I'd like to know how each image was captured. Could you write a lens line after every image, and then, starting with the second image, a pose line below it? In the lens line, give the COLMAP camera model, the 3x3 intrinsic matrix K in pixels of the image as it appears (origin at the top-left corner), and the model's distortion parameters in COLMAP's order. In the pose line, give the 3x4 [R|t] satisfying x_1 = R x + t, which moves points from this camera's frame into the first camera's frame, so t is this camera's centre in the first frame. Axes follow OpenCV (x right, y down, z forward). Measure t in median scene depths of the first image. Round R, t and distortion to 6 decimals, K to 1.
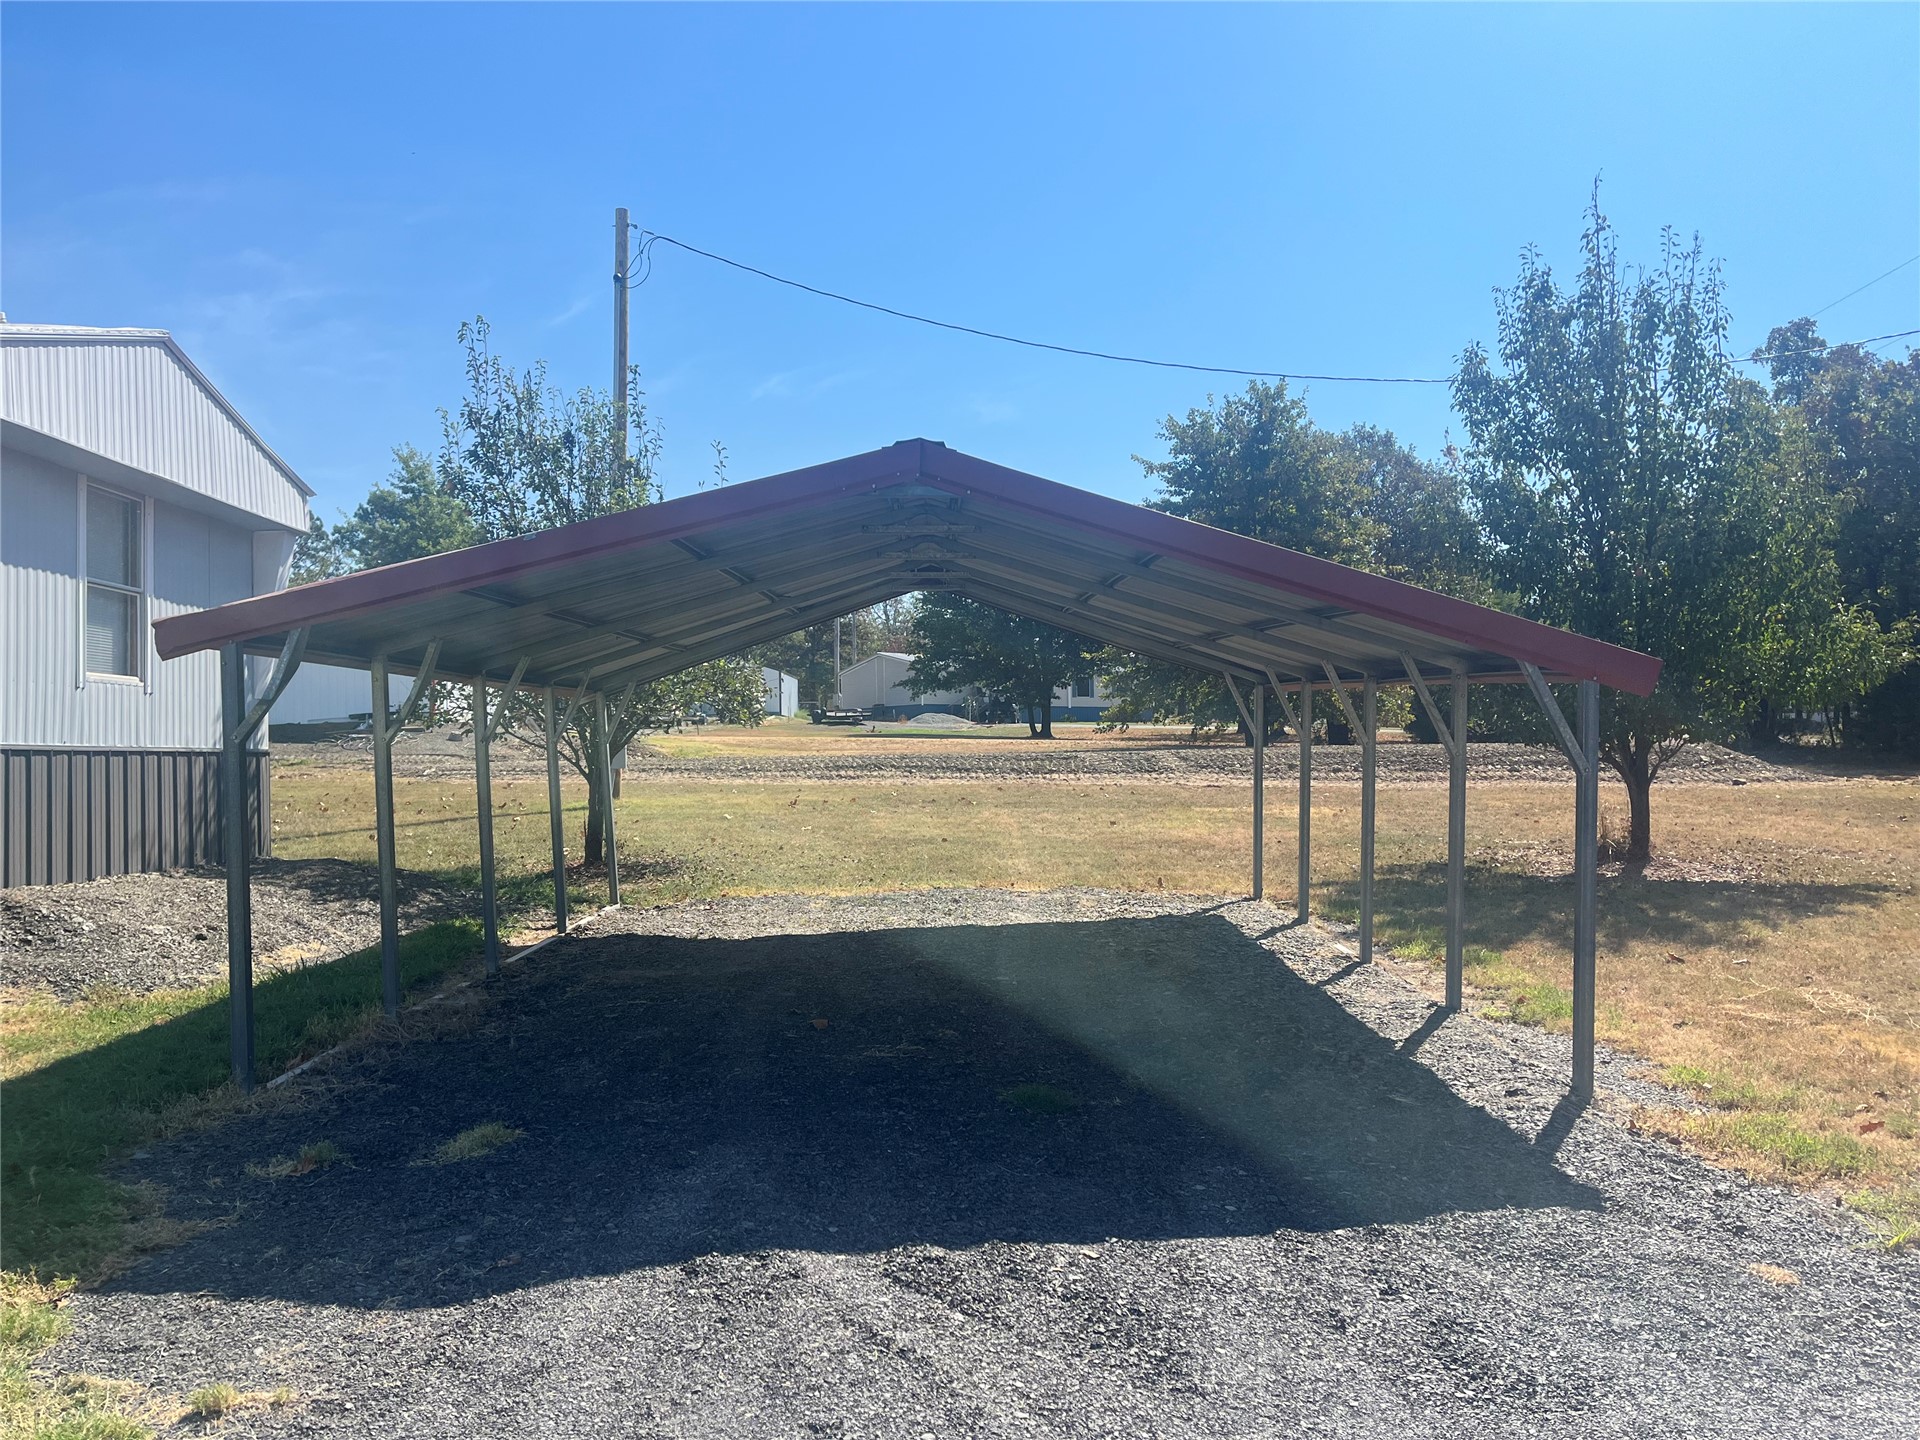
lens RADIAL K [[1415.6, 0, 960.9], [0, 1415.6, 725.6], [0, 0, 1]] dist [-0.006066, -0.000150]
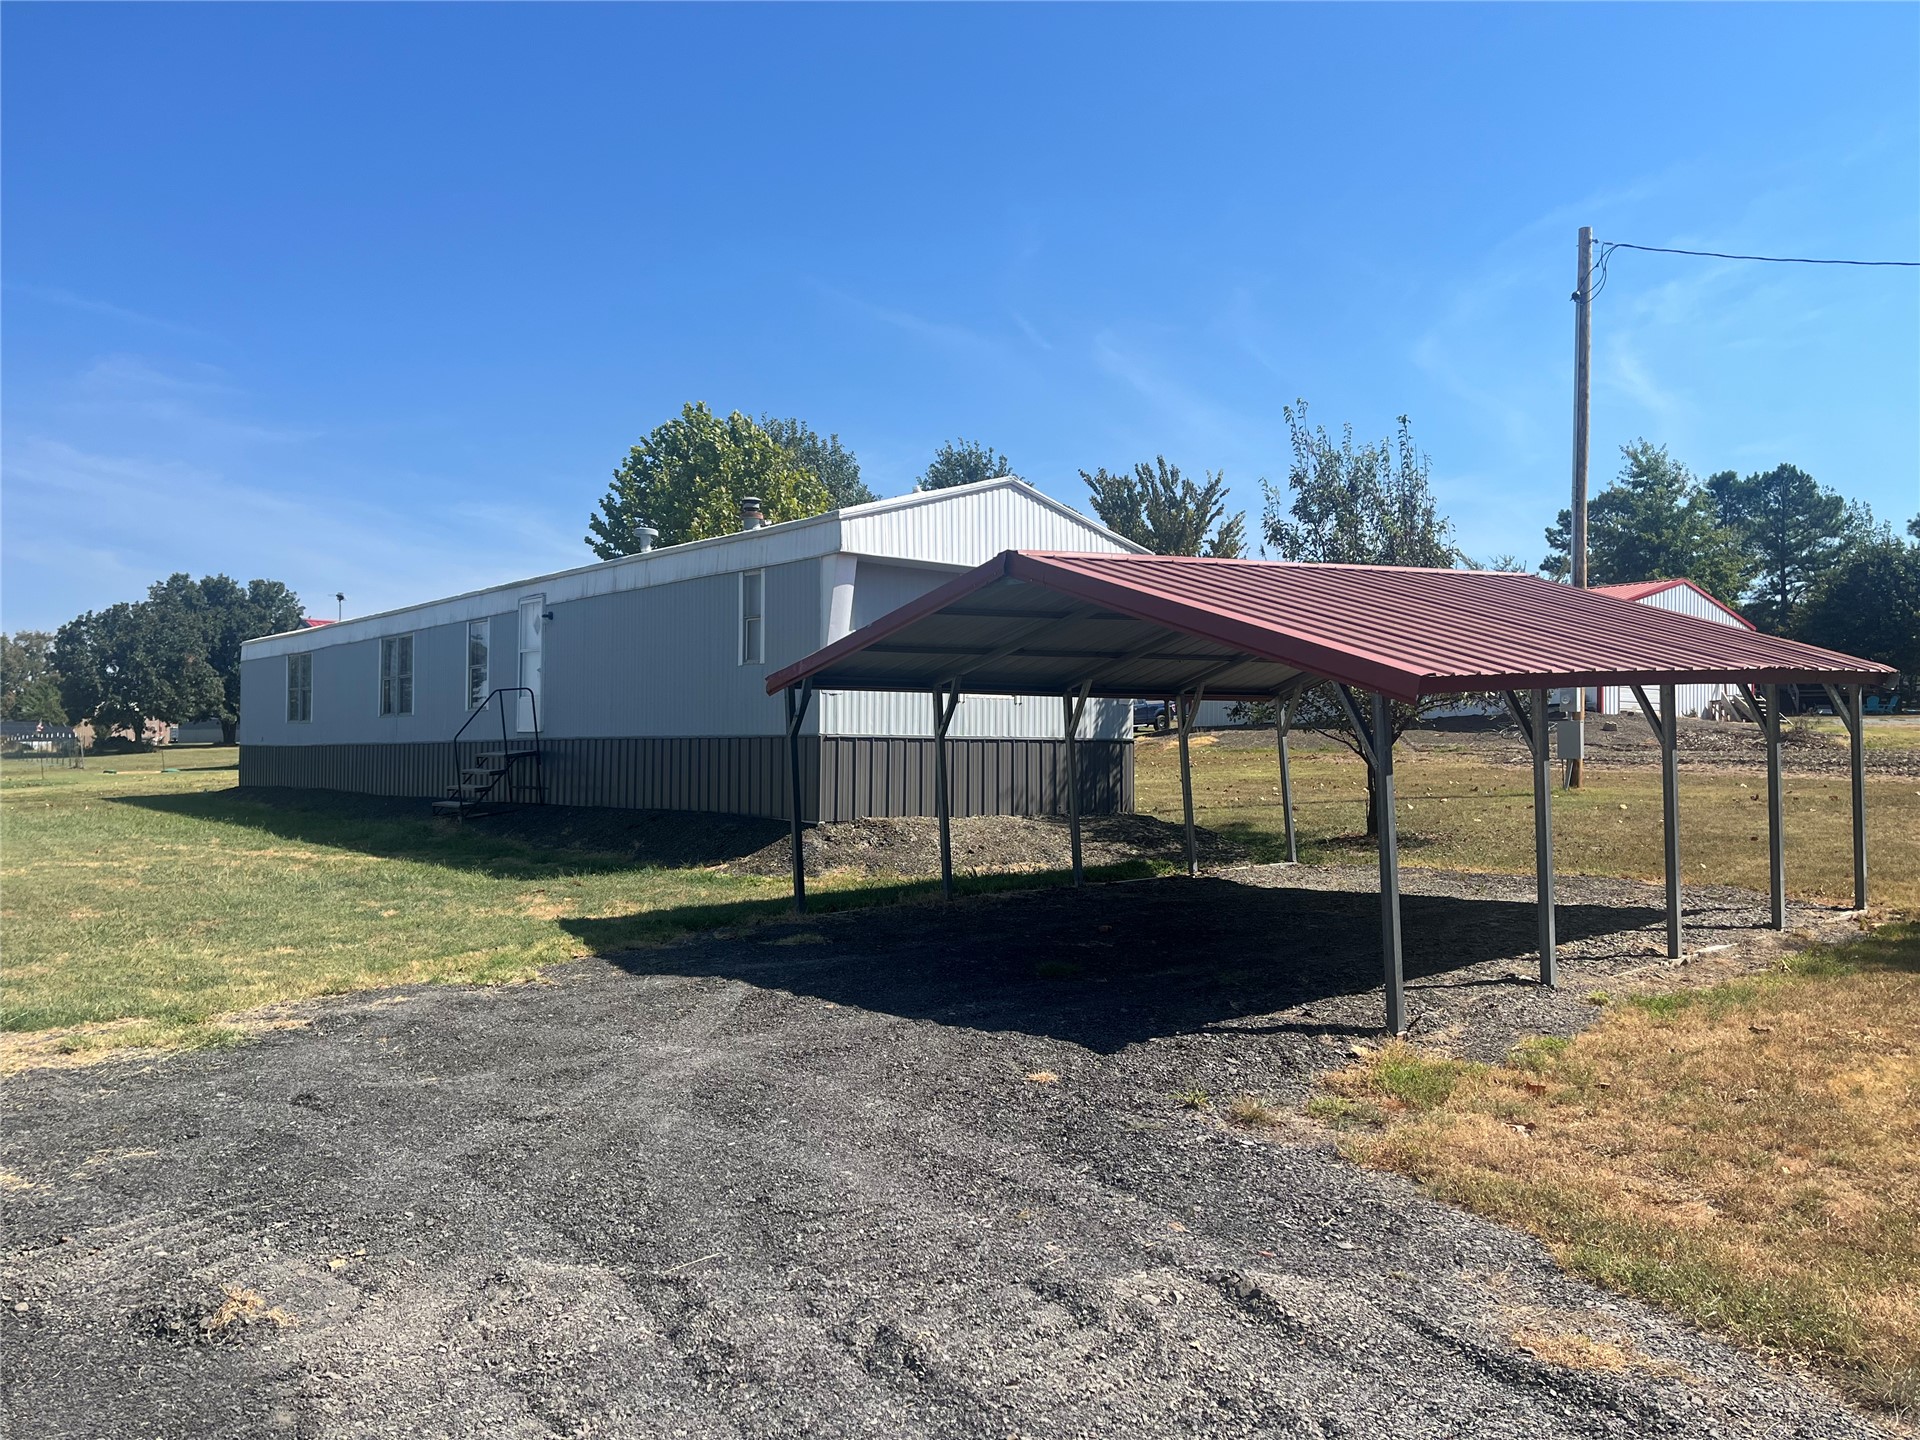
lens RADIAL K [[1415.6, 0, 956.7], [0, 1415.6, 721.4], [0, 0, 1]] dist [-0.006066, -0.000150]
pose [[0.615895, -0.007050, -0.787797, 0.471832], [0.009106, 0.999957, -0.001830, 0.000165], [0.787776, -0.006046, 0.615933, -0.028582]]
